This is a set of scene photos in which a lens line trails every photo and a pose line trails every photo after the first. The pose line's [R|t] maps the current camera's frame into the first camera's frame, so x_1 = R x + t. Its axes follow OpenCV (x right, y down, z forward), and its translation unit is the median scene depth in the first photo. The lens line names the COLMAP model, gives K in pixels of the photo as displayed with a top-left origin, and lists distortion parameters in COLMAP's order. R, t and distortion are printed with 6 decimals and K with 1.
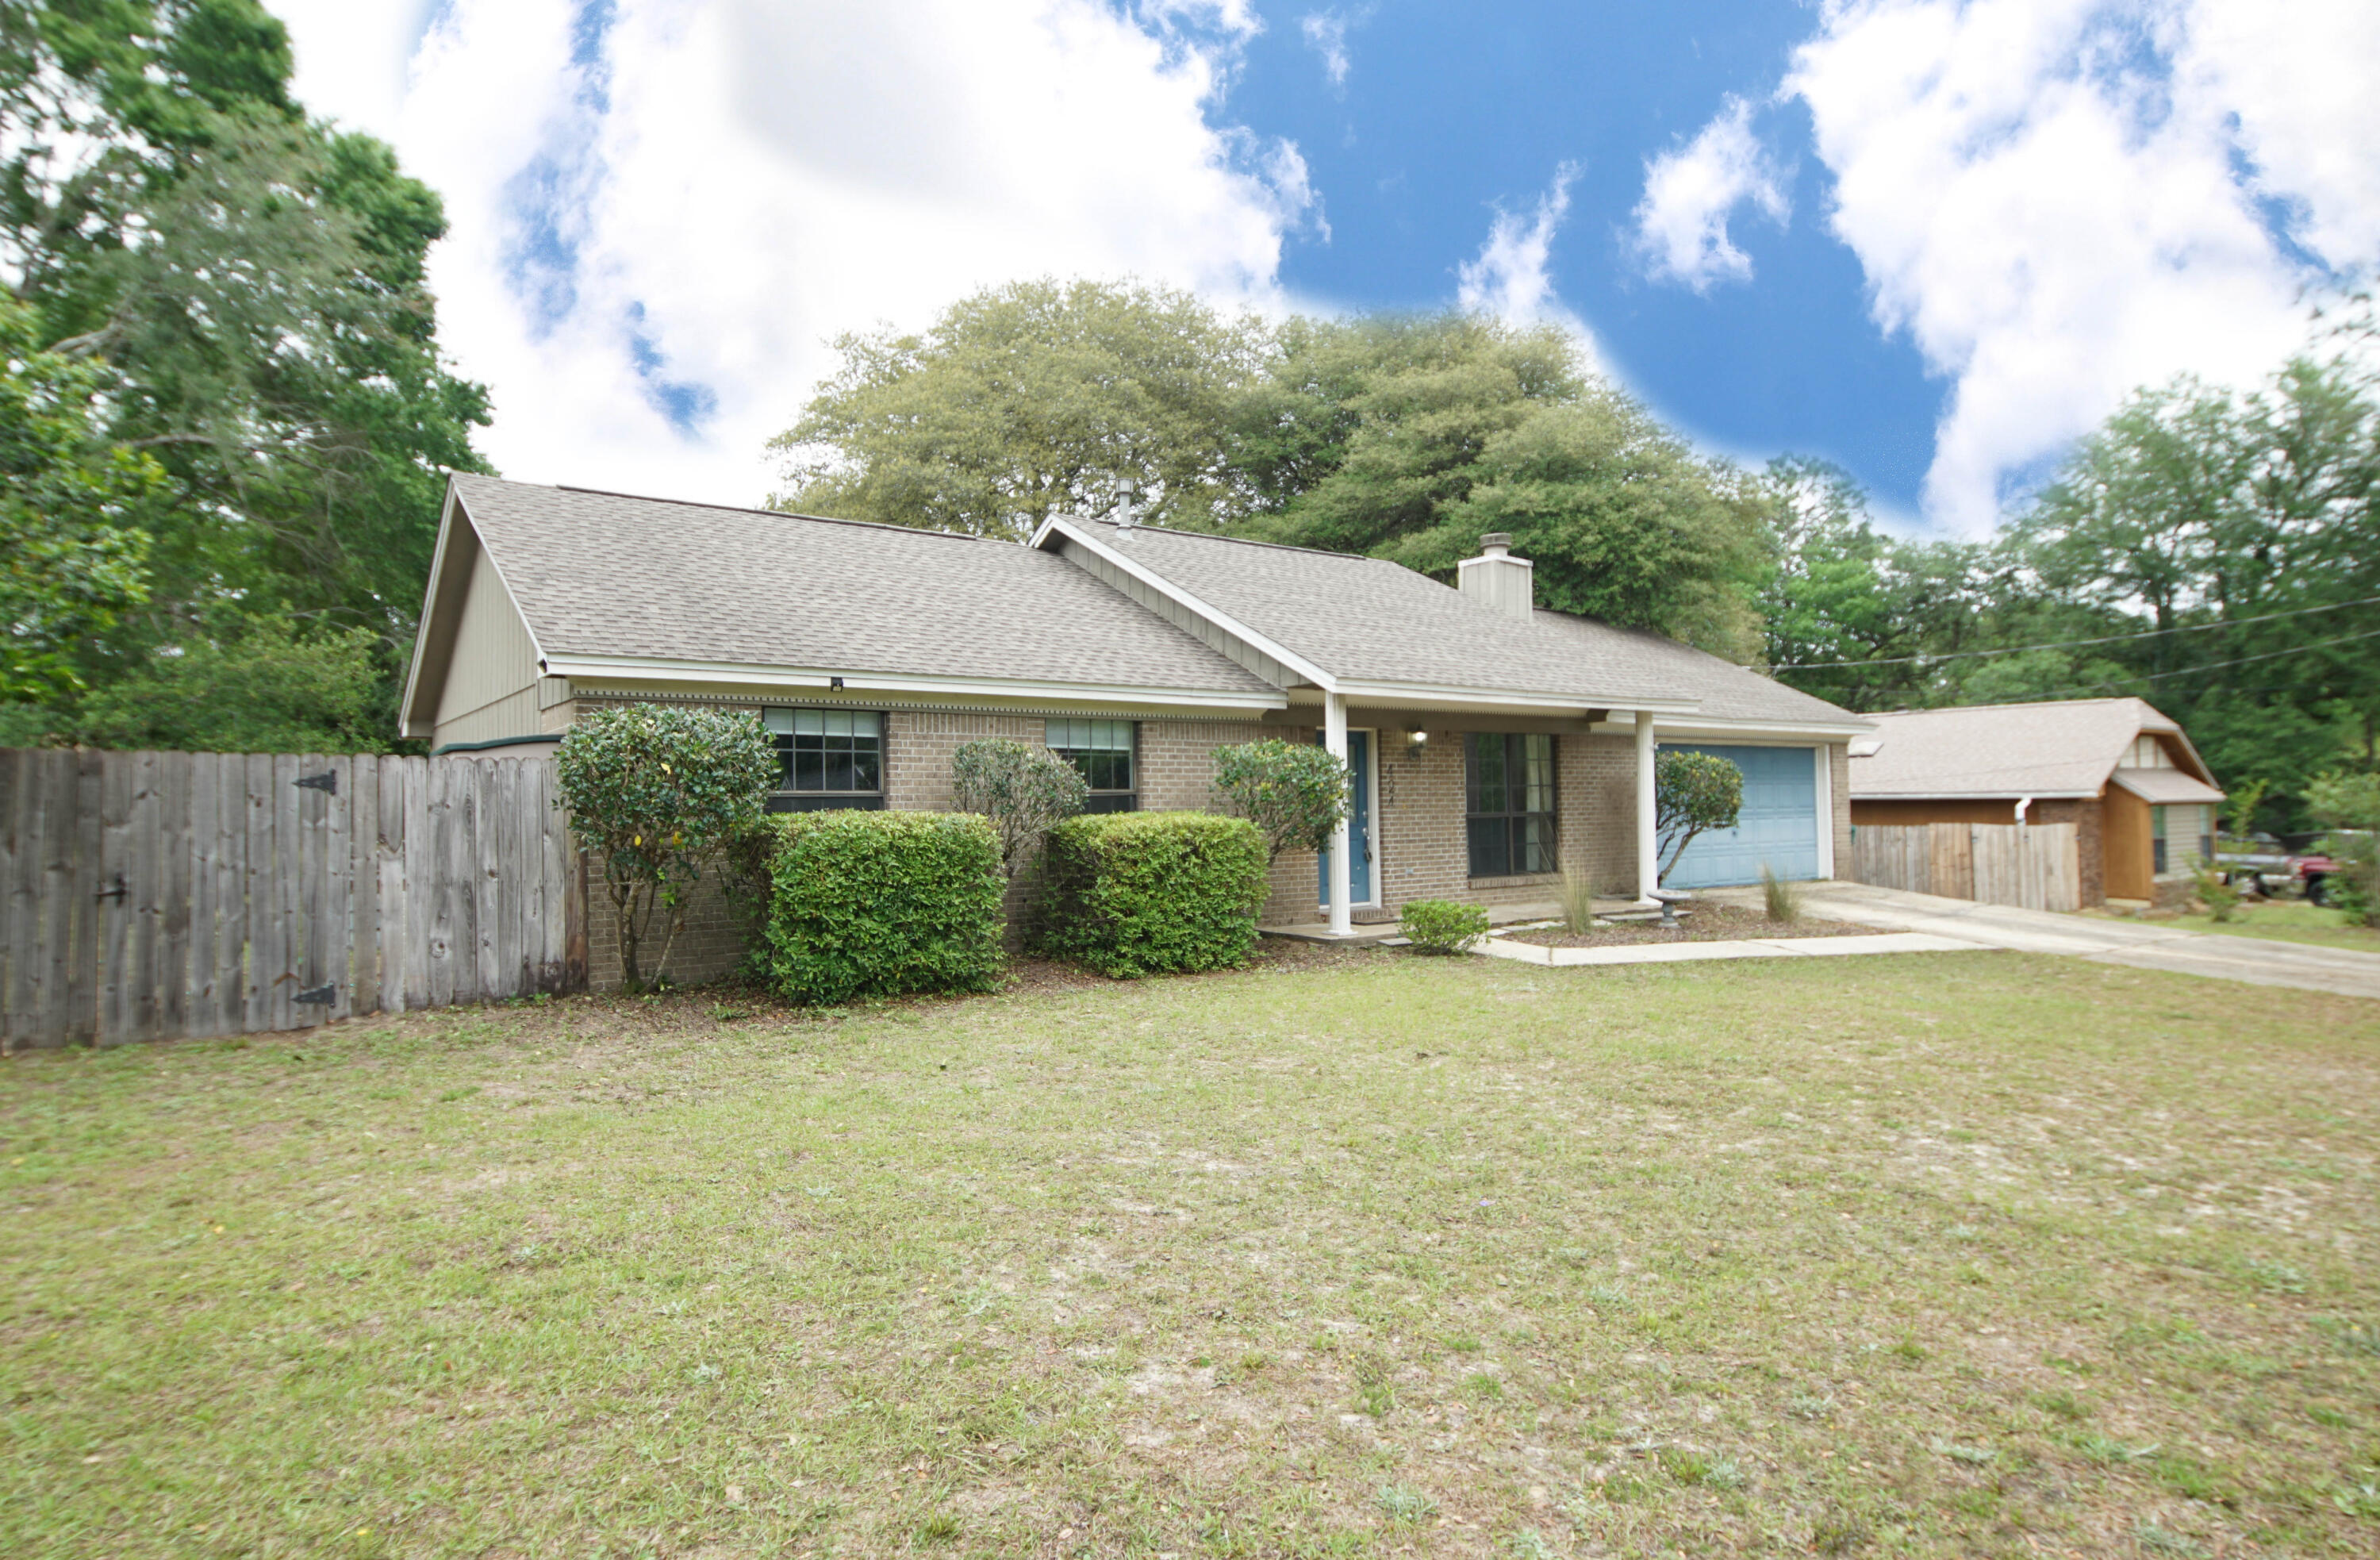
lens RADIAL K [[1293.3, 0, 1190.0], [0, 1293.3, 780.0], [0, 0, 1]] dist [0.003530, -0.000371]
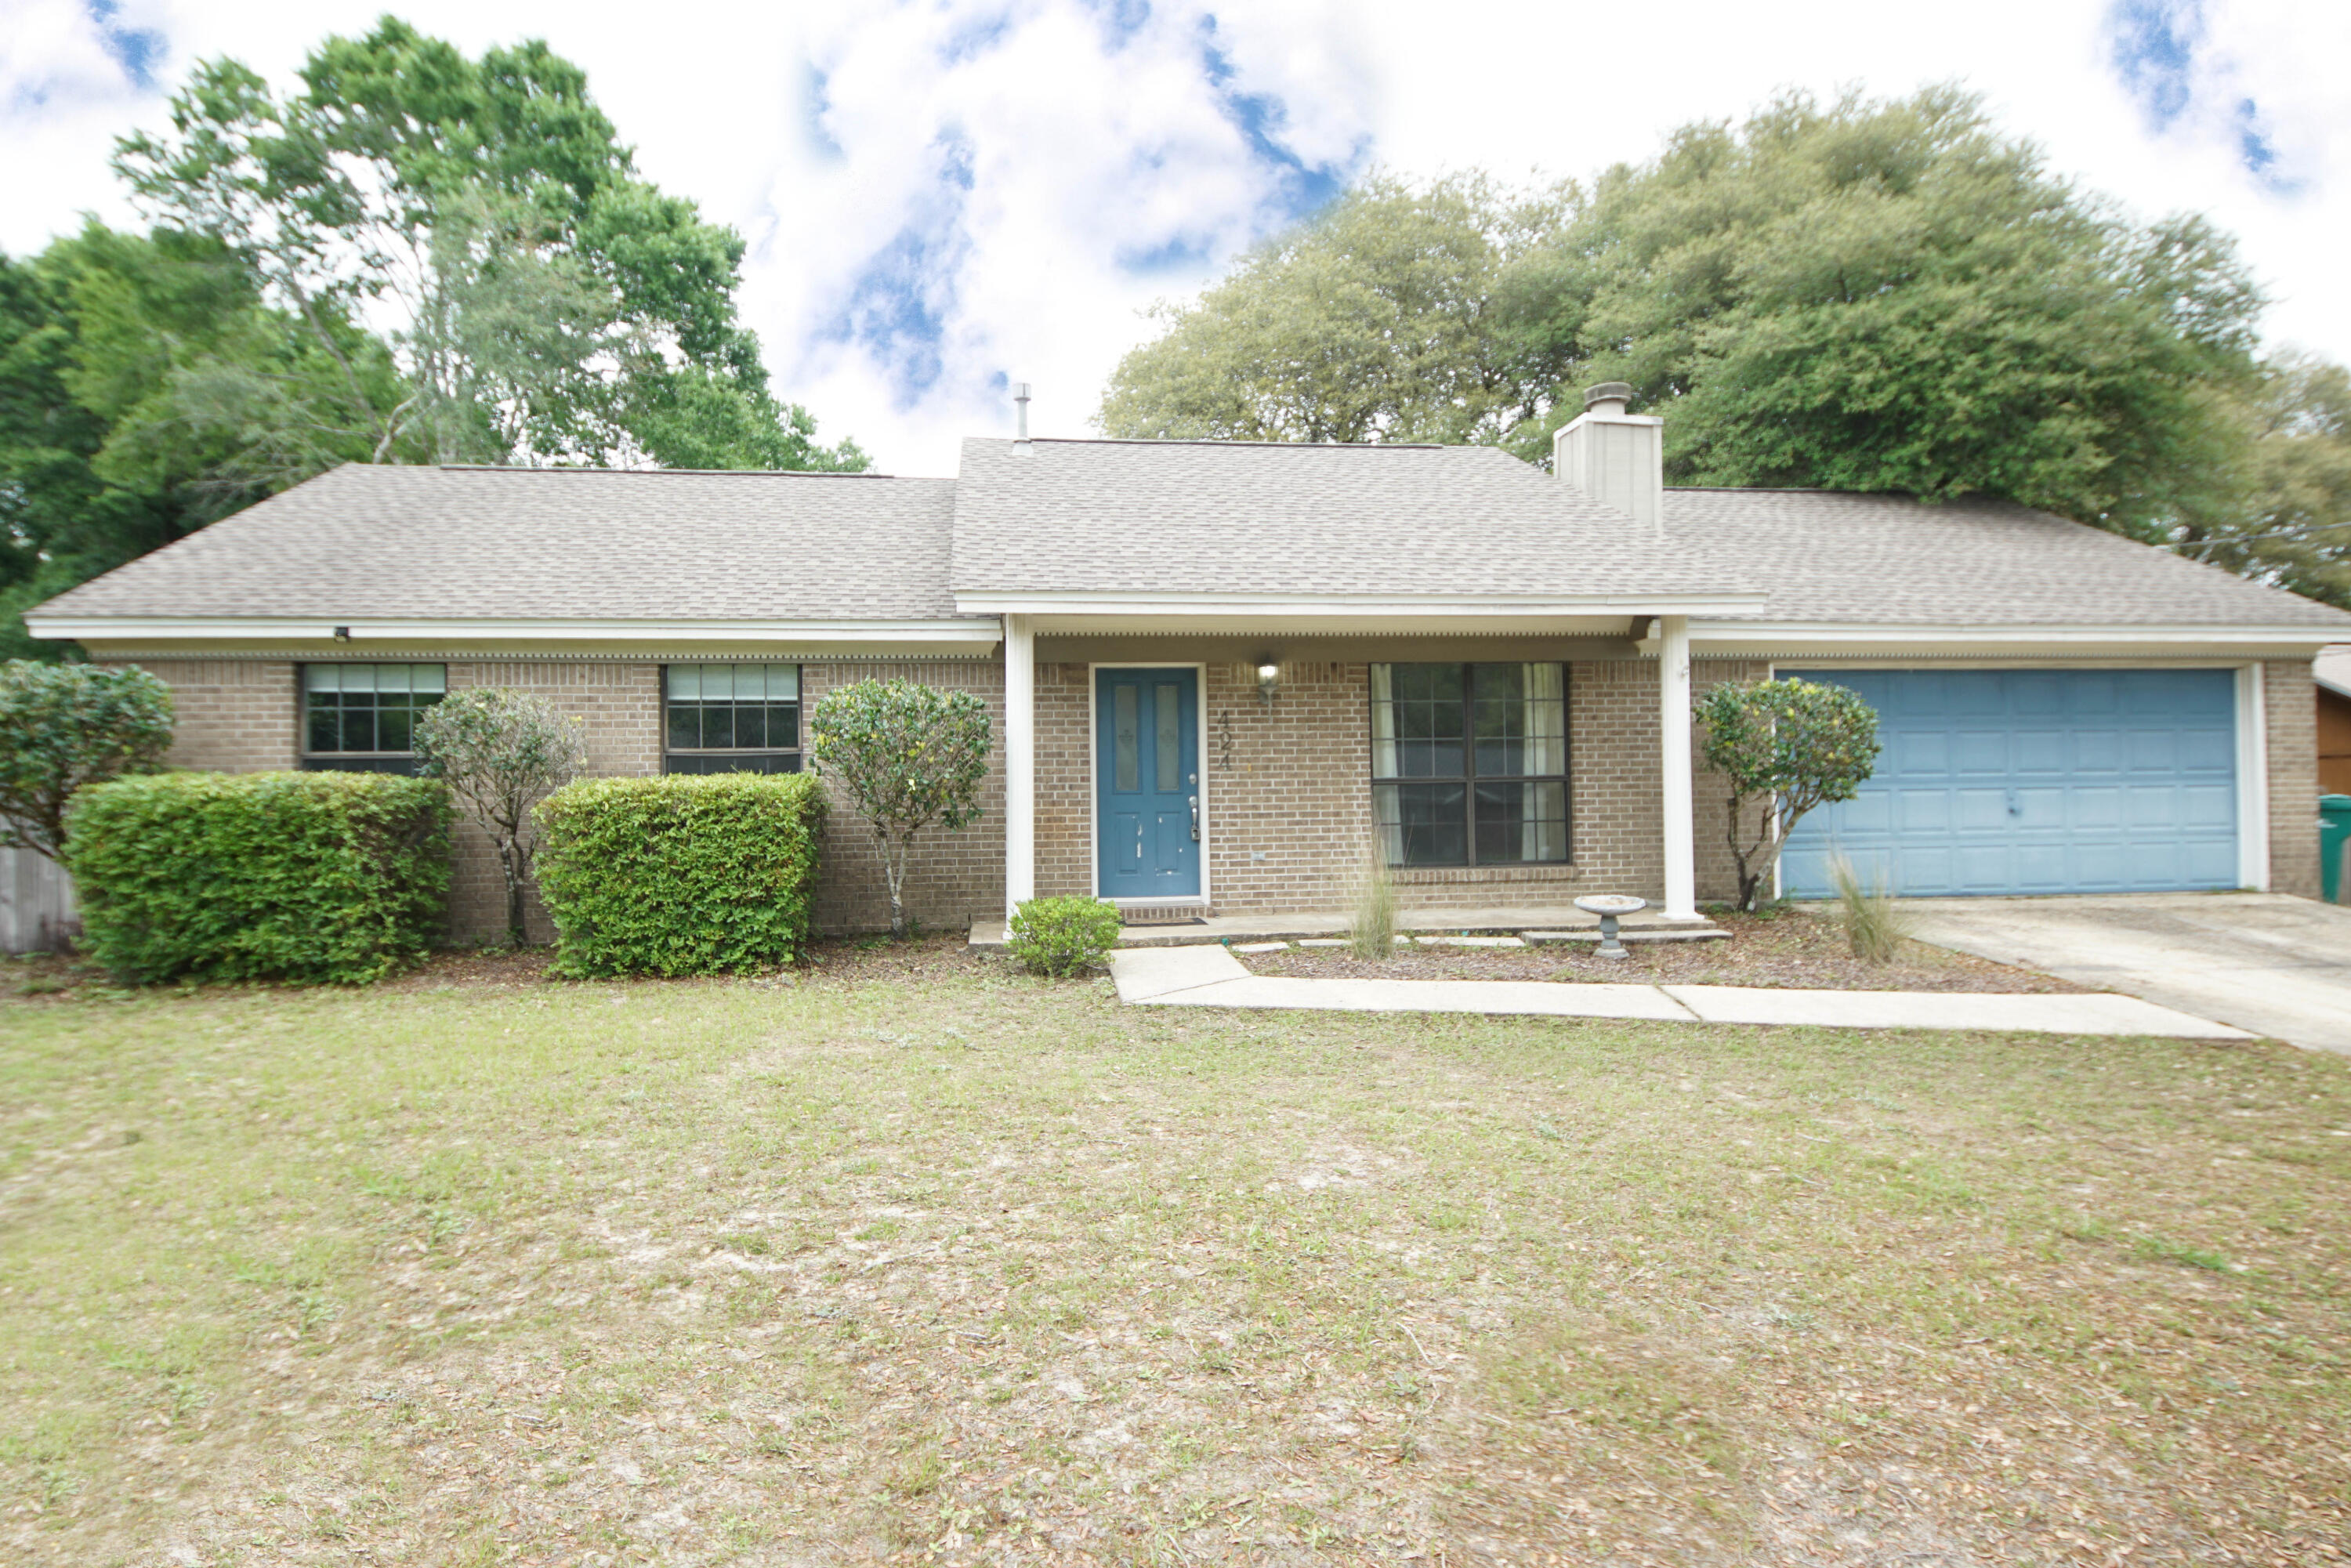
lens RADIAL K [[1273.1, 0, 1160.1], [0, 1273.1, 774.7], [0, 0, 1]] dist [0.033251, -0.037723]
pose [[0.873371, -0.005936, -0.487020, 0.429973], [0.012706, 0.999863, 0.010599, 0.014536], [0.486890, -0.015445, 0.873327, 0.313628]]
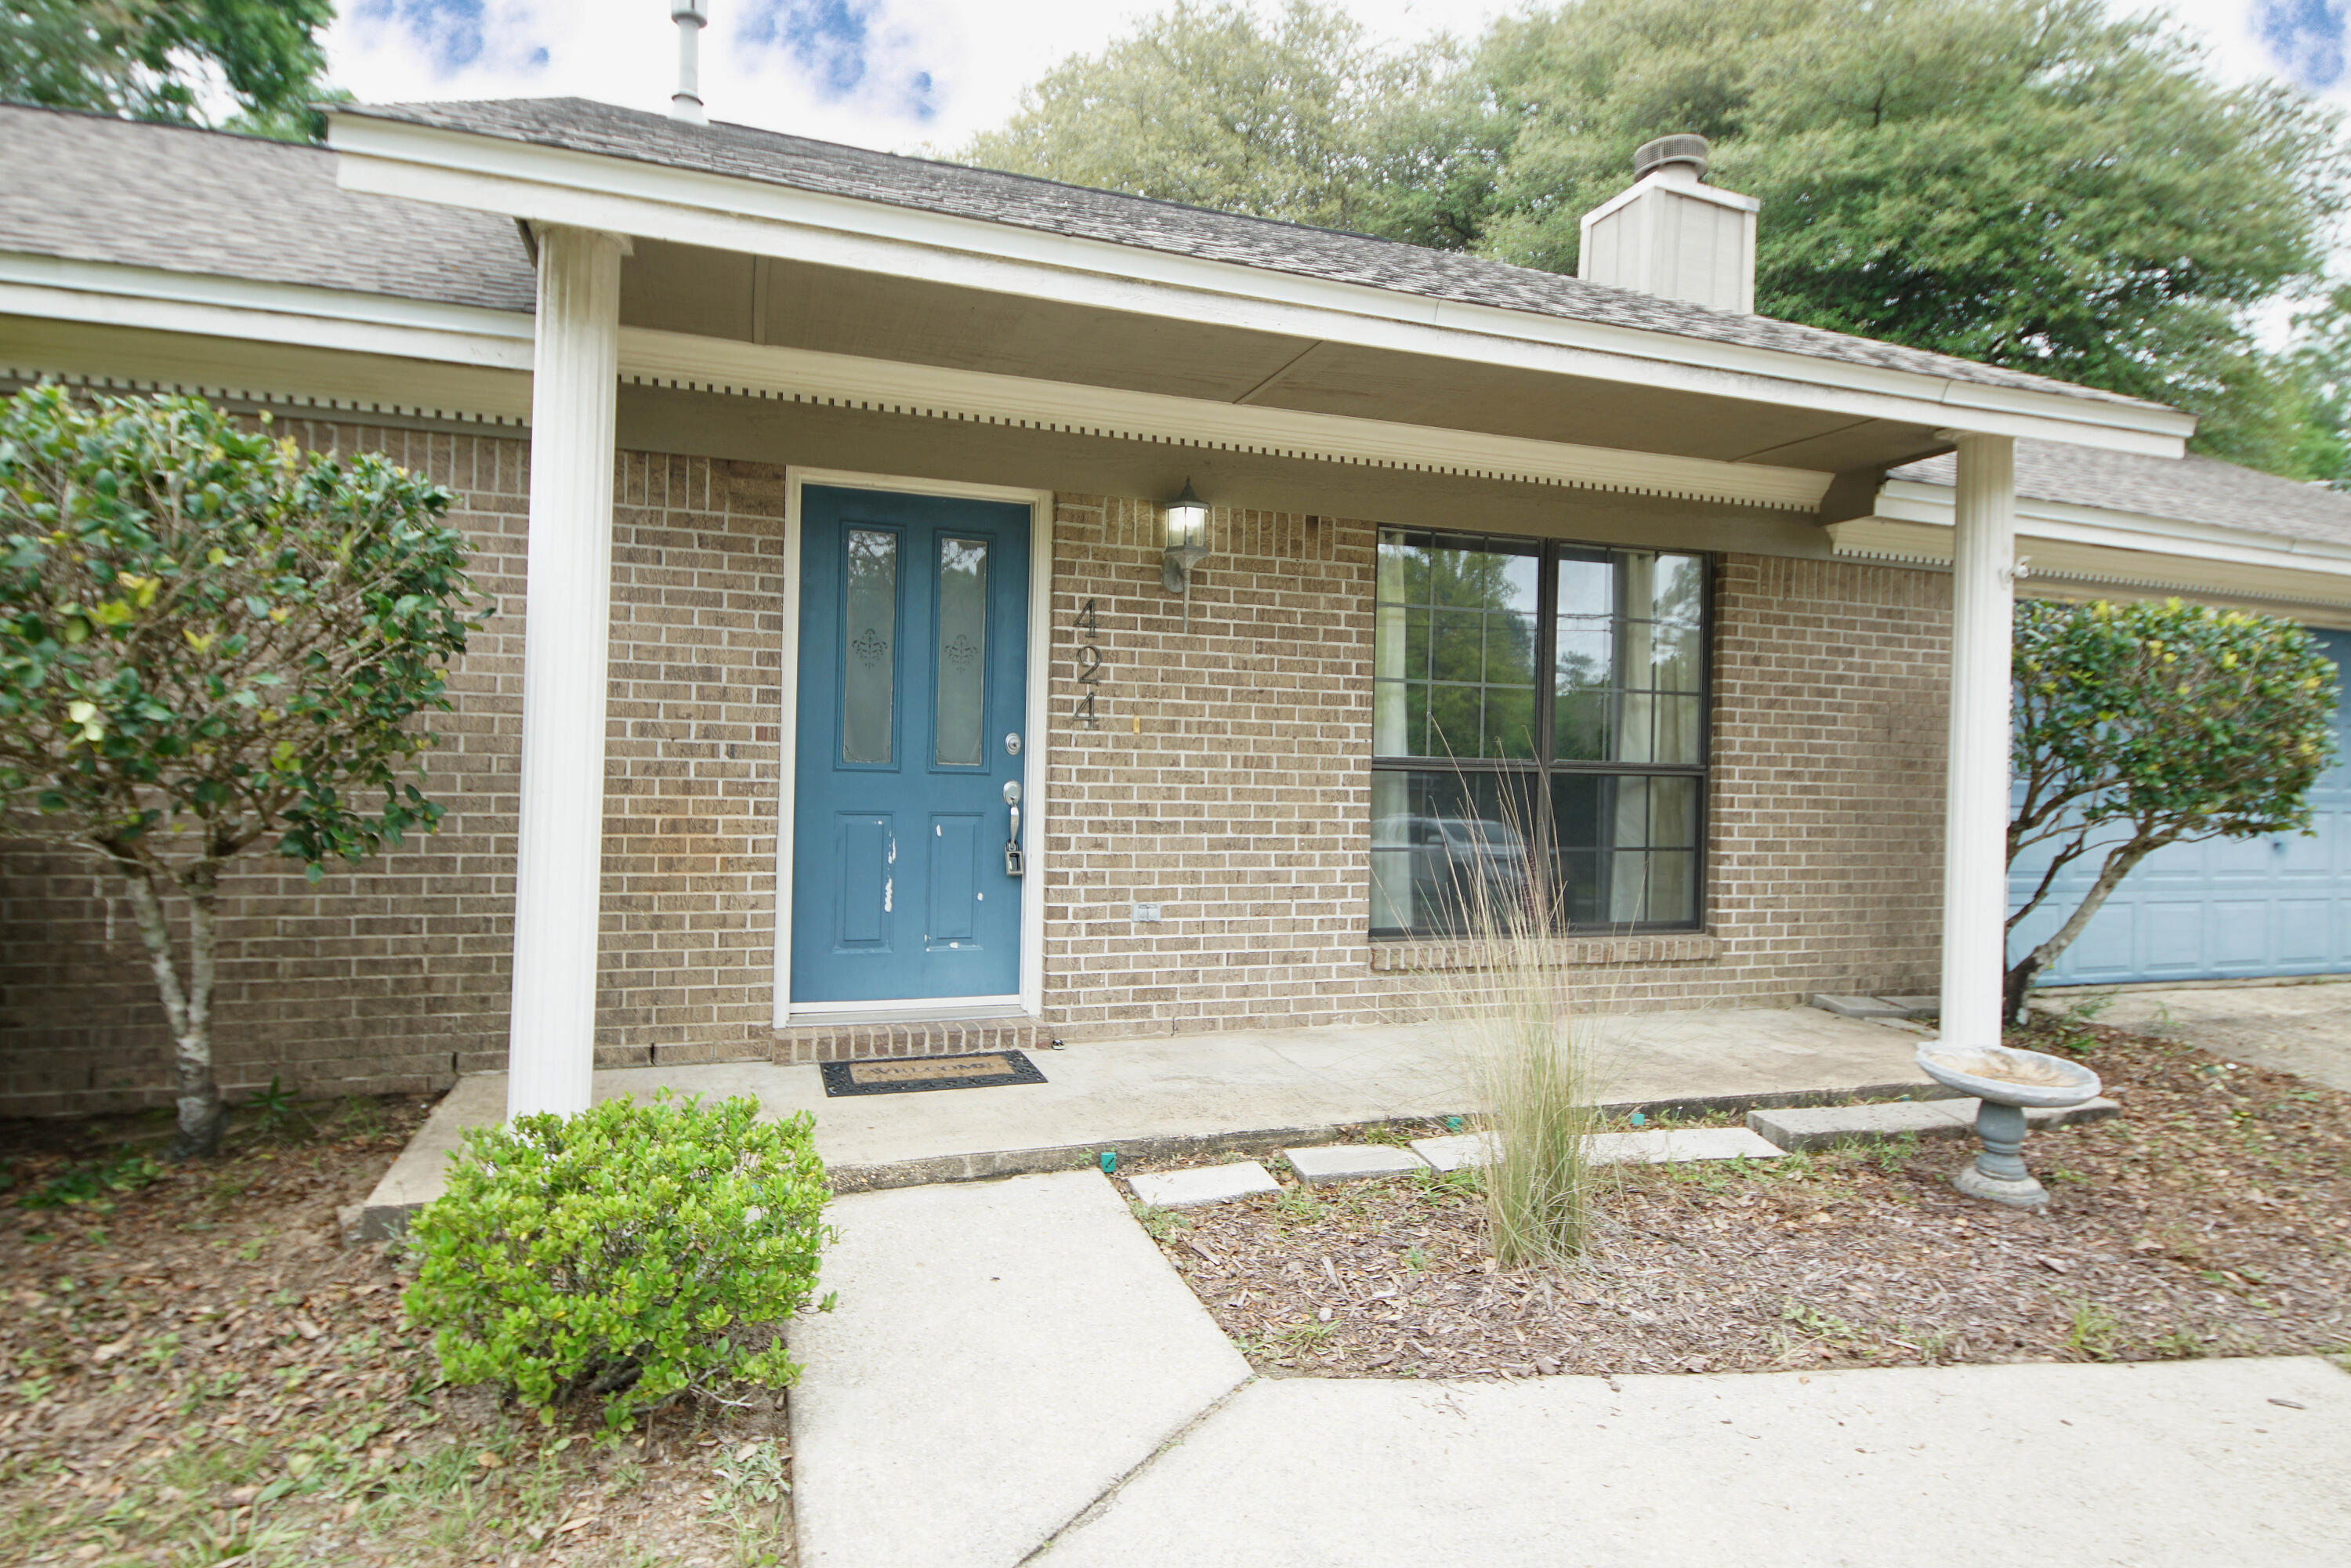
lens RADIAL K [[1273.1, 0, 1160.1], [0, 1273.1, 774.7], [0, 0, 1]] dist [0.033251, -0.037723]
pose [[0.952059, 0.037684, -0.303584, 0.250082], [-0.029838, 0.999091, 0.030443, 0.020993], [0.304456, -0.019926, 0.952318, 0.617596]]
